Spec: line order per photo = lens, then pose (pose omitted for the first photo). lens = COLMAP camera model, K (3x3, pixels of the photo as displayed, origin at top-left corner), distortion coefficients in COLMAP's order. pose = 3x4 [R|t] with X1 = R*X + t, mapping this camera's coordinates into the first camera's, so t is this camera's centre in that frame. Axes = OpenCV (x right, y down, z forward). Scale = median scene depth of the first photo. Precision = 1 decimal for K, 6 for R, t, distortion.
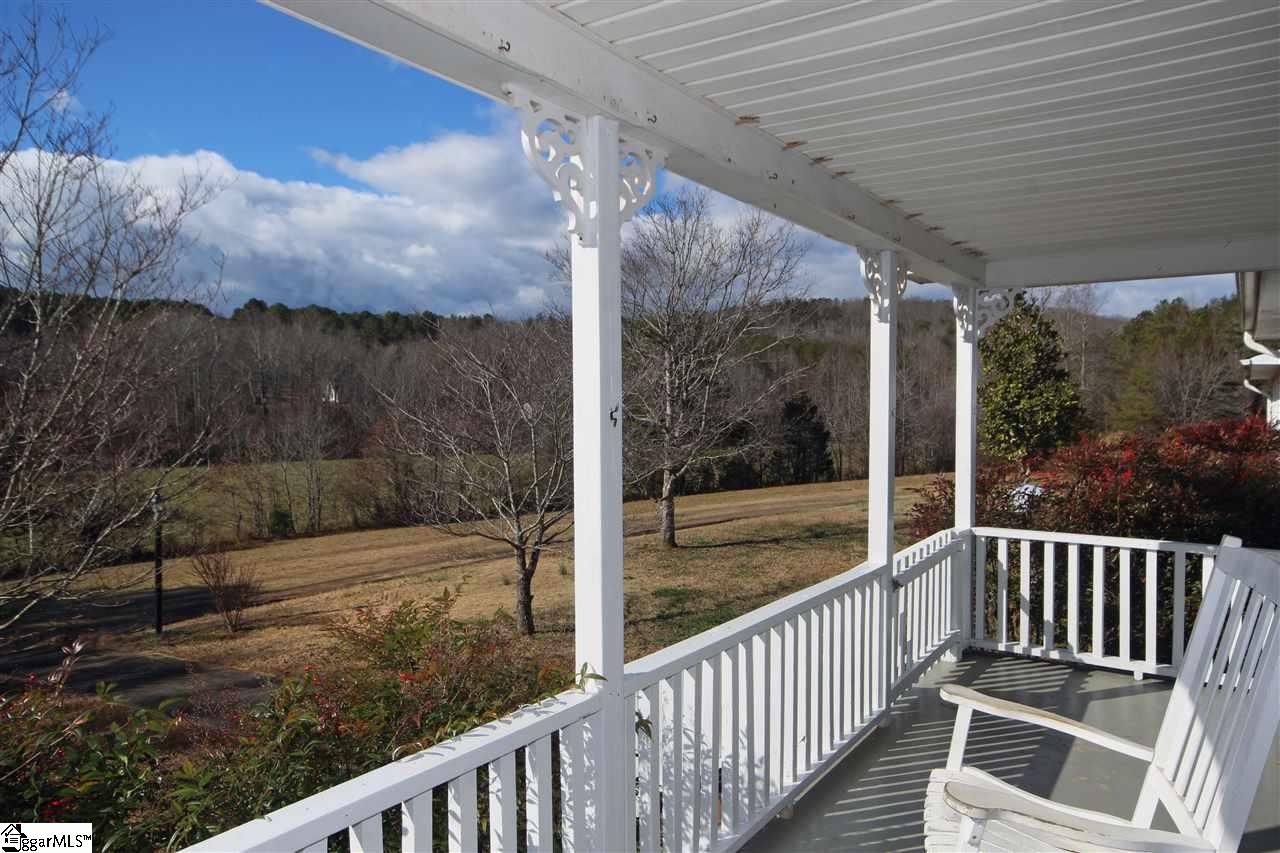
lens RADIAL K [[1018.8, 0, 640.2], [0, 1018.8, 433.3], [0, 0, 1]] dist [0.085360, 0.002982]
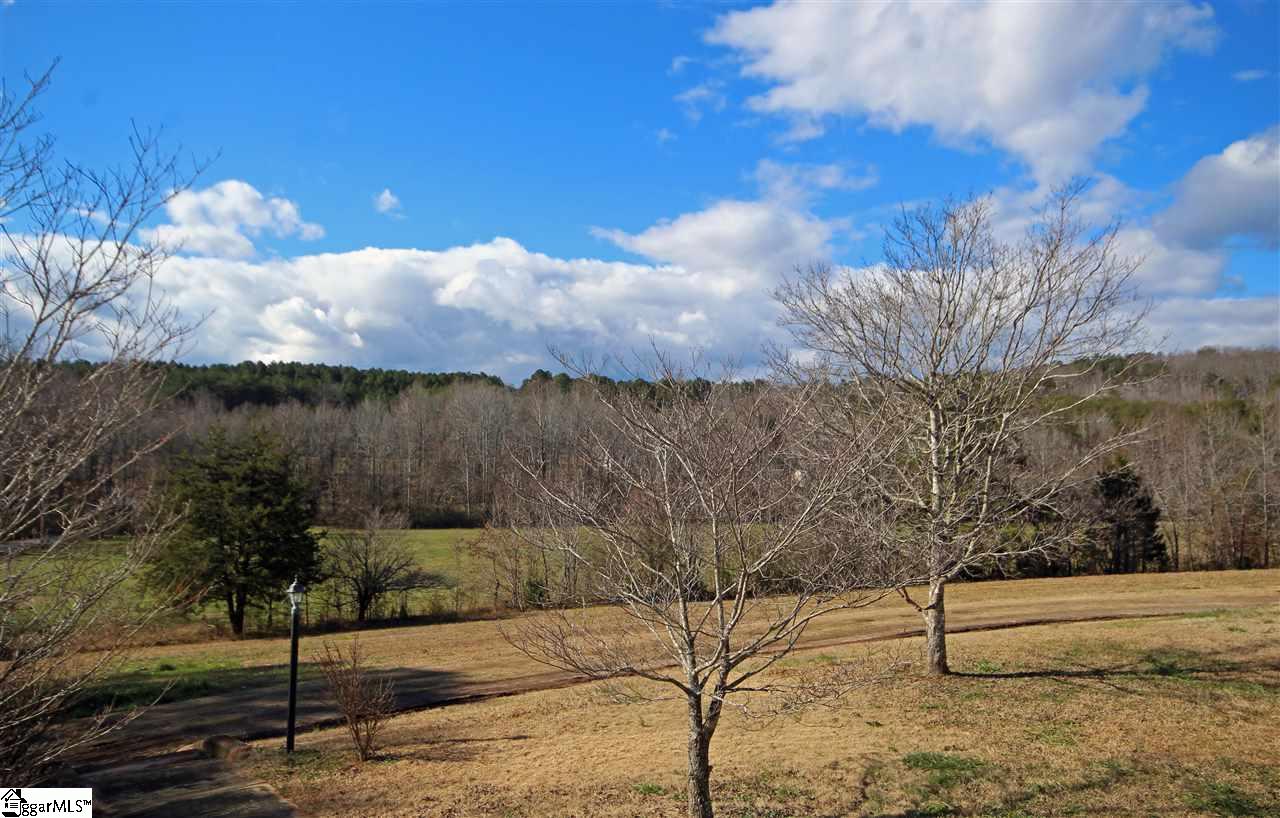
lens RADIAL K [[937.4, 0, 636.8], [0, 937.4, 411.4], [0, 0, 1]] dist [0.016571, 0.027038]
pose [[0.952804, -0.010969, -0.303389, 0.015687], [-0.015721, 0.996224, -0.085390, -0.008751], [0.303180, 0.086129, 0.949033, 0.145404]]
